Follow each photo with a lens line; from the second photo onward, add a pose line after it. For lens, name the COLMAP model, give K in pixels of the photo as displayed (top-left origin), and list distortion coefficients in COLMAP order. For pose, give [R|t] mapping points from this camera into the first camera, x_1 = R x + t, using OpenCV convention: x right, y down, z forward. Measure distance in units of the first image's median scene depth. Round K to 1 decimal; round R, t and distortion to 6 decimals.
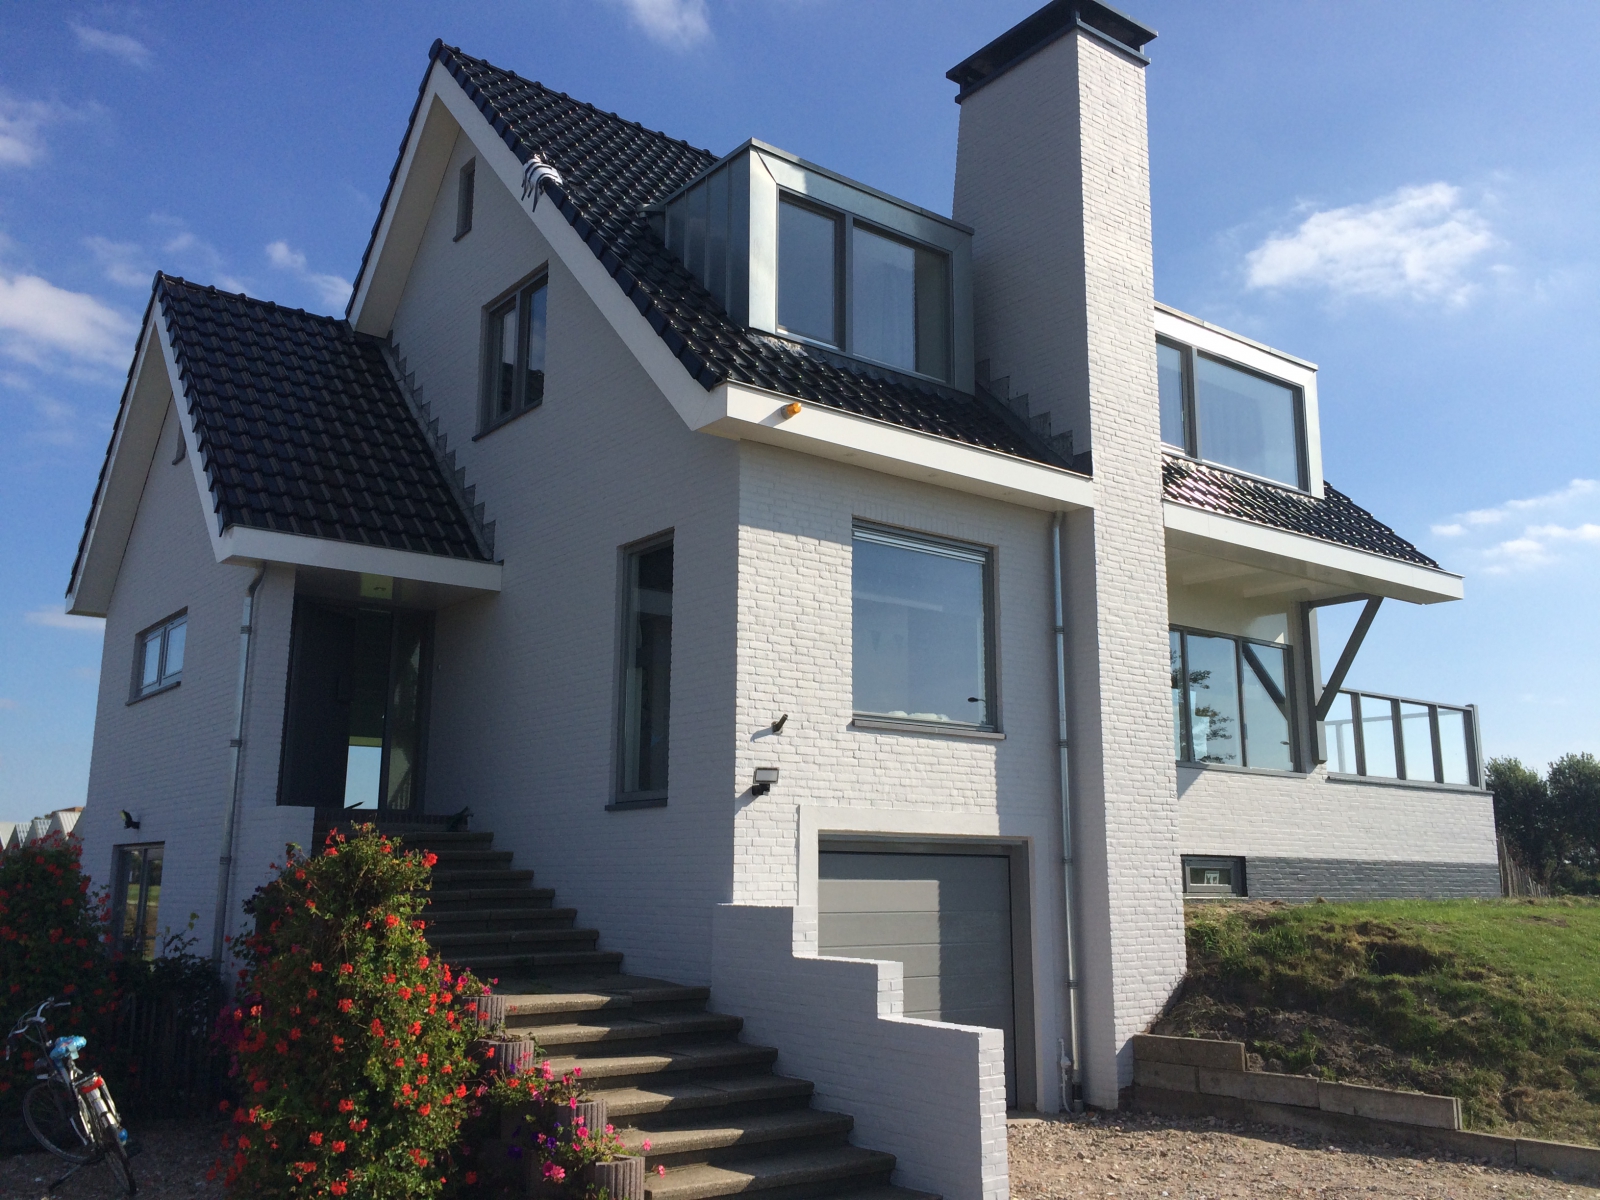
lens RADIAL K [[1363.8, 0, 799.8], [0, 1363.8, 592.8], [0, 0, 1]] dist [0.044214, -0.007622]
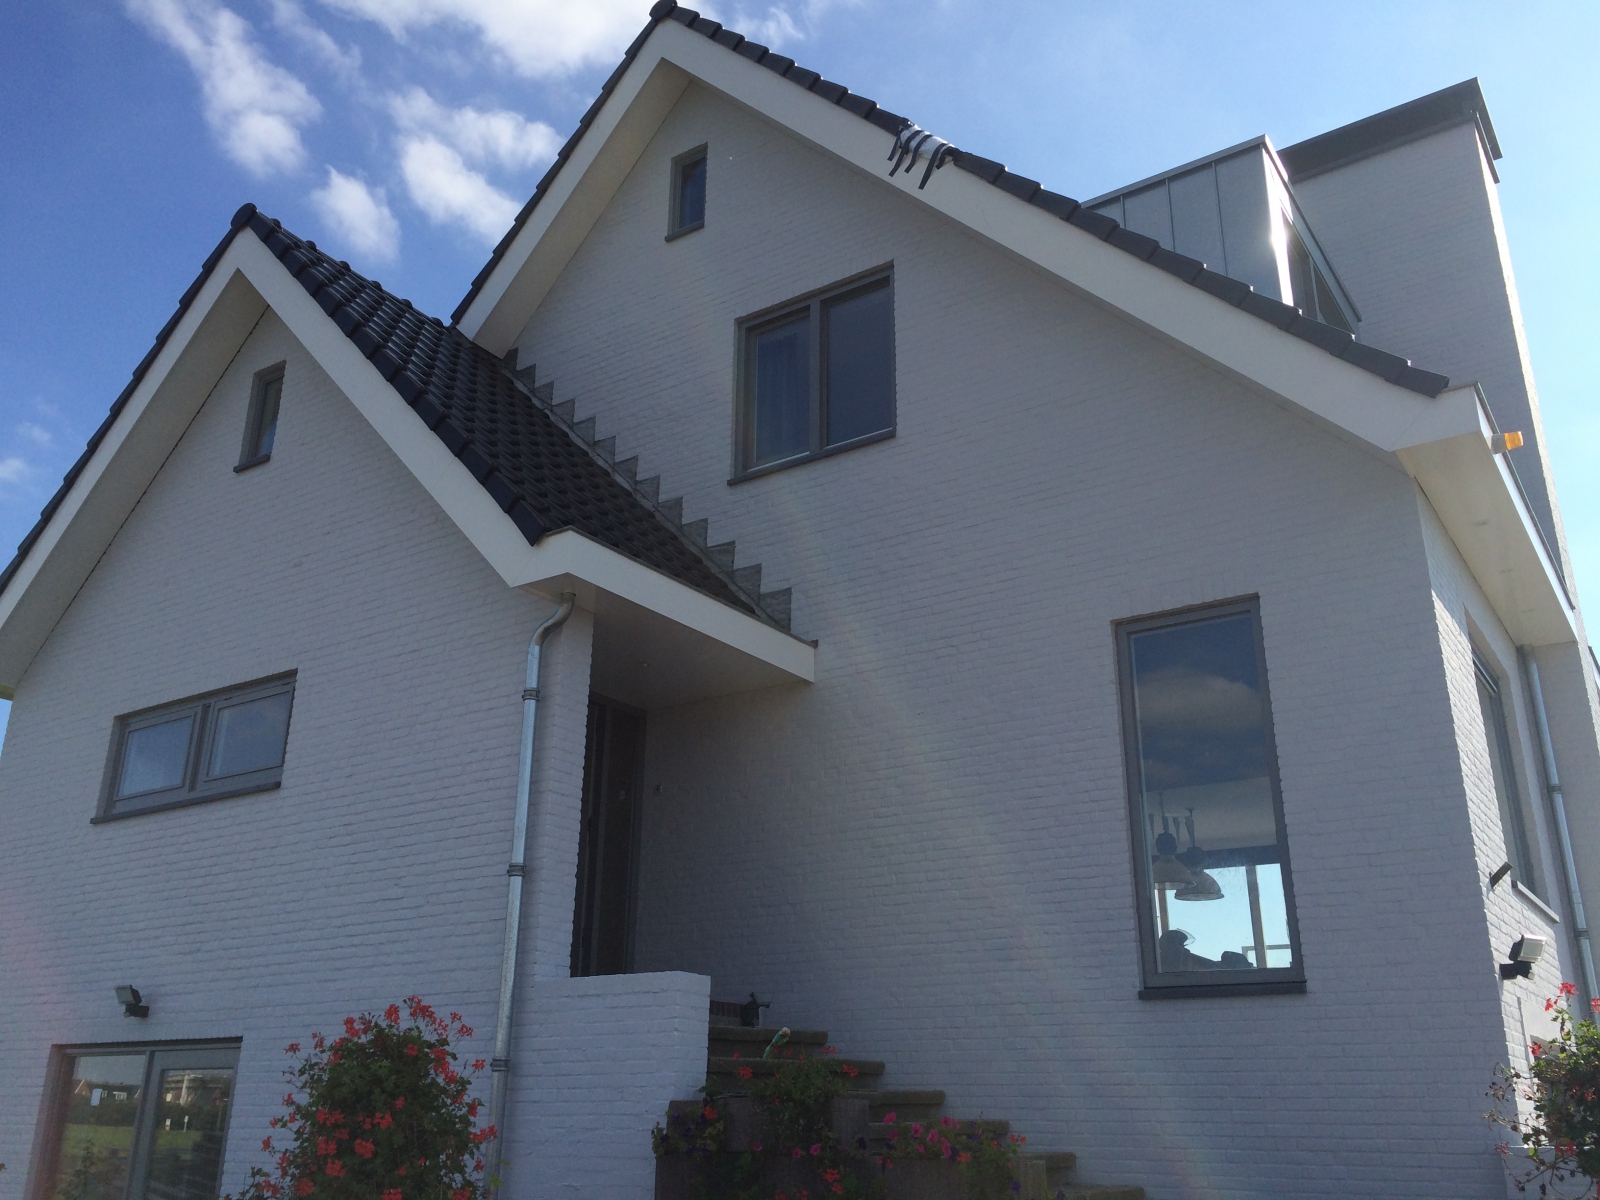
lens RADIAL K [[1363.8, 0, 797.5], [0, 1363.8, 601.9], [0, 0, 1]] dist [0.044214, -0.007622]
pose [[0.951089, 0.112074, 0.287870, -0.442965], [-0.066126, 0.984130, -0.164670, 0.076322], [-0.301757, 0.137580, 0.943406, 0.325741]]
